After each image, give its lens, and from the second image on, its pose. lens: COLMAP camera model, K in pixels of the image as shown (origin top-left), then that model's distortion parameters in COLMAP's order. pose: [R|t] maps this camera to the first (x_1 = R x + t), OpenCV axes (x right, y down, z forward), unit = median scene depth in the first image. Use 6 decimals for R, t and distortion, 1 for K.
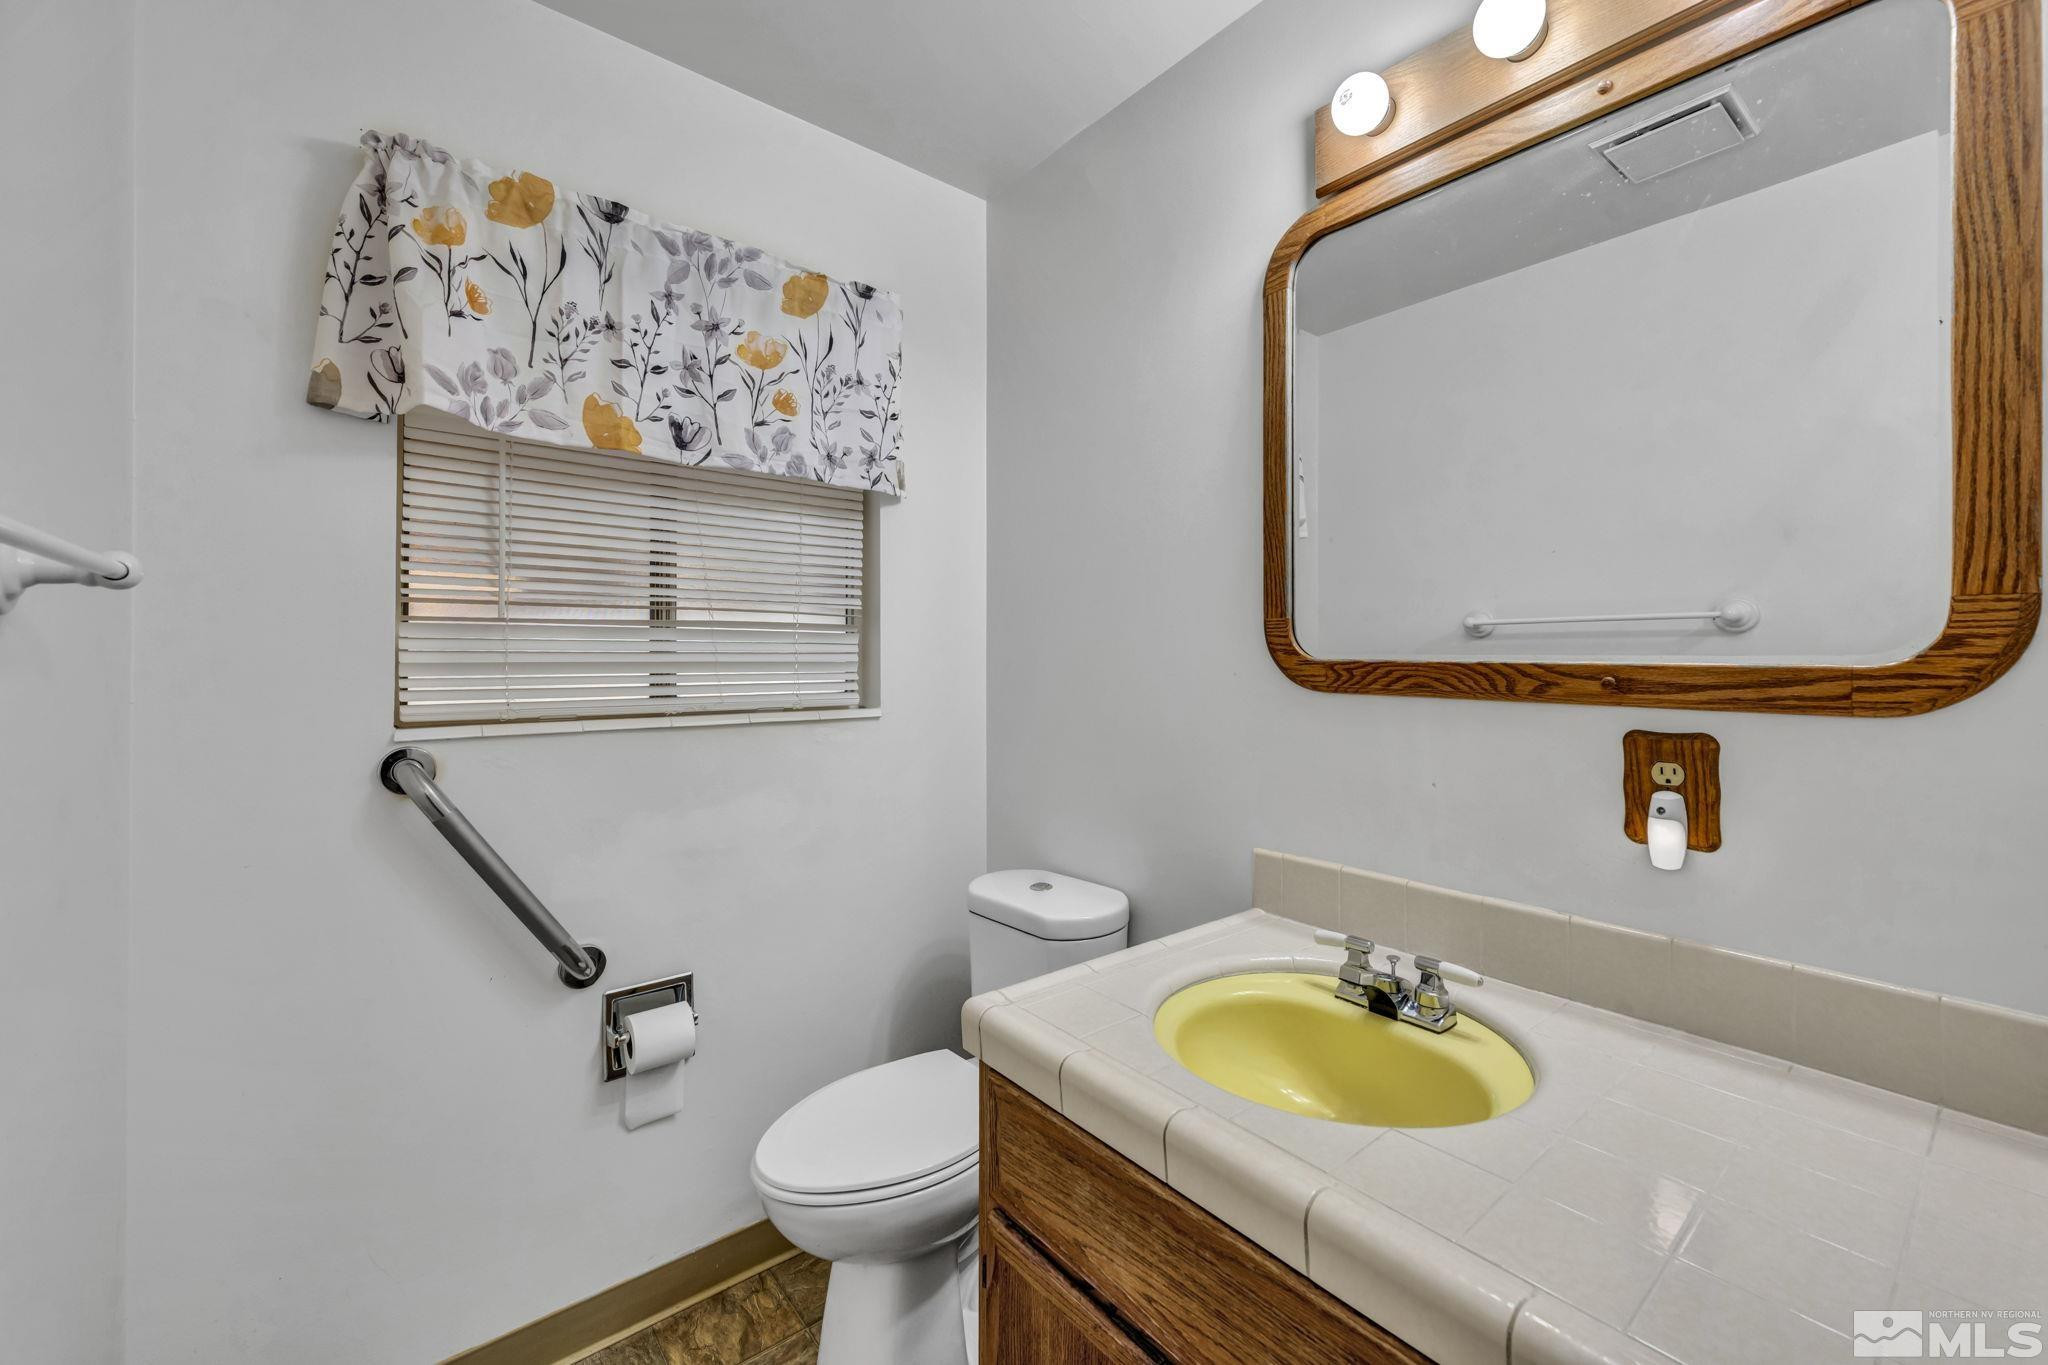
lens RADIAL K [[818.5, 0, 1022.7], [0, 818.5, 665.9], [0, 0, 1]] dist [-0.000114, -0.000448]
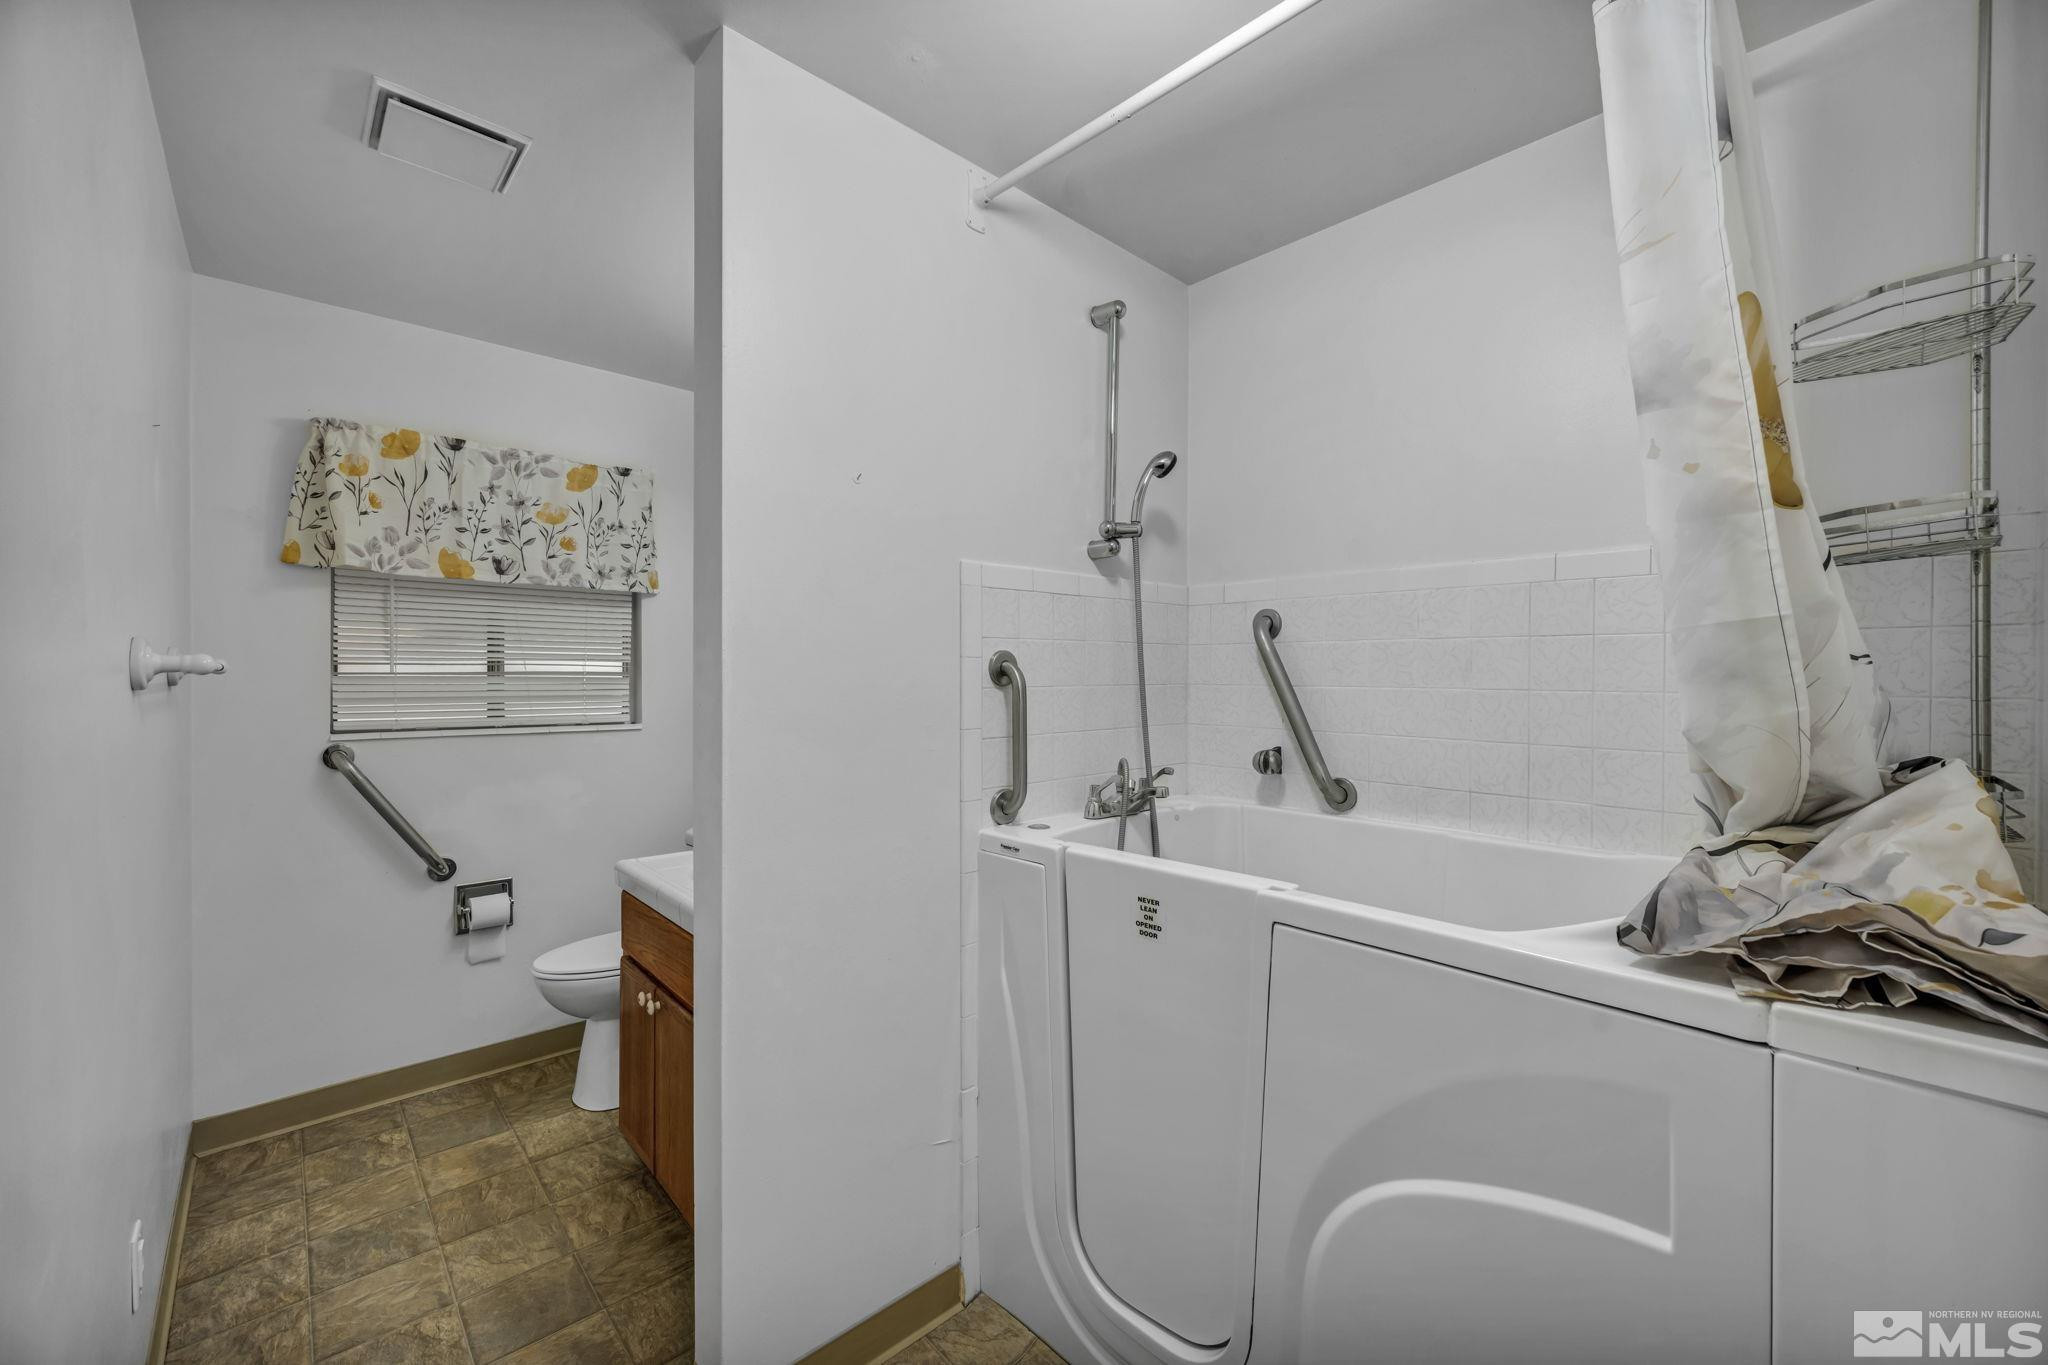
lens RADIAL K [[818.5, 0, 1023.2], [0, 818.5, 694.7], [0, 0, 1]] dist [-0.000114, -0.000448]
pose [[0.998365, -0.002081, 0.057124, 0.610524], [0.001690, 0.999975, 0.006907, -0.019787], [-0.057137, -0.006799, 0.998343, -0.827524]]
